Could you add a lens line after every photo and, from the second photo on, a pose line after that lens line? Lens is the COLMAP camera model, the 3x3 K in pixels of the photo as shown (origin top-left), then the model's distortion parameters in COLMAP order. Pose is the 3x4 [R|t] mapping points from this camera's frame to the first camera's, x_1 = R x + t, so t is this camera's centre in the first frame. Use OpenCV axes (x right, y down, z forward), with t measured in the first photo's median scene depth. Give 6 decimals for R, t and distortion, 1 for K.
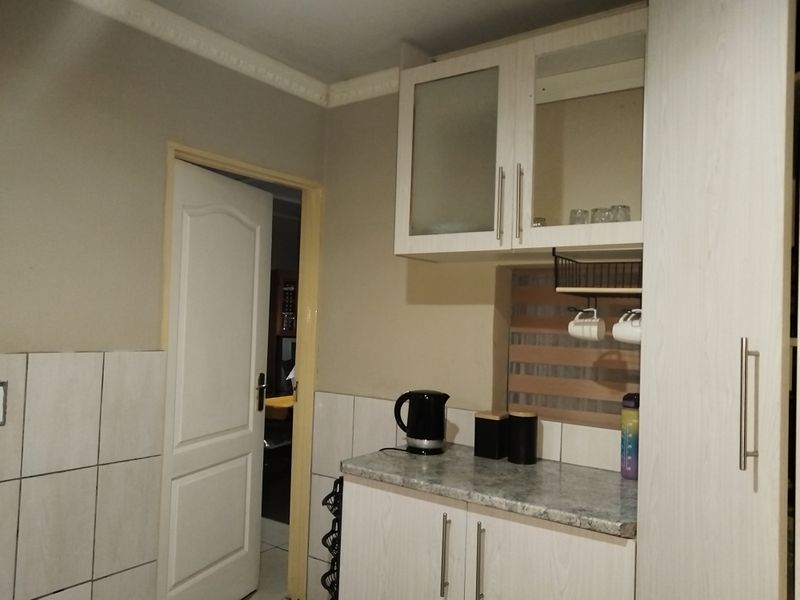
lens RADIAL K [[628.4, 0, 393.4], [0, 628.4, 302.5], [0, 0, 1]] dist [0.009977, -0.012868]
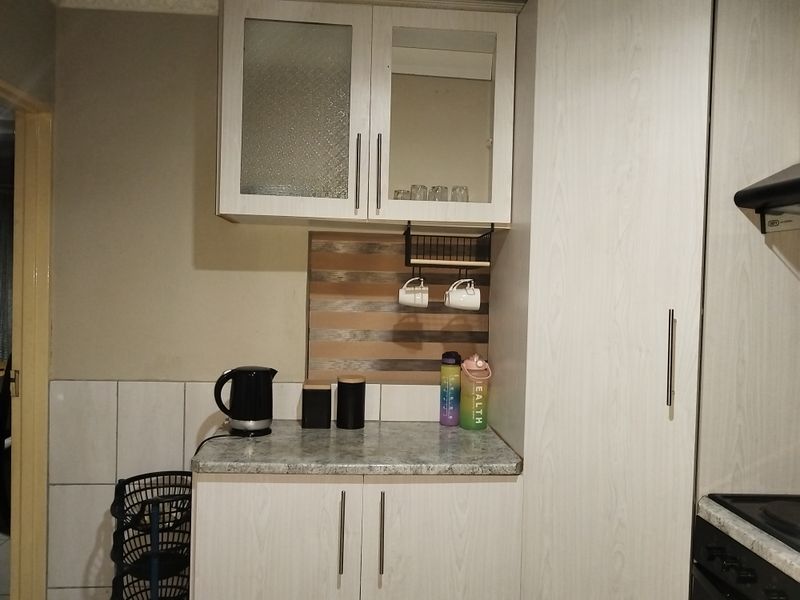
lens RADIAL K [[628.4, 0, 429.2], [0, 628.4, 306.4], [0, 0, 1]] dist [0.009977, -0.012868]
pose [[0.759100, -0.036496, 0.649950, -0.389306], [-0.017788, 0.996891, 0.076752, -0.024827], [-0.650731, -0.069824, 0.756091, 0.171098]]
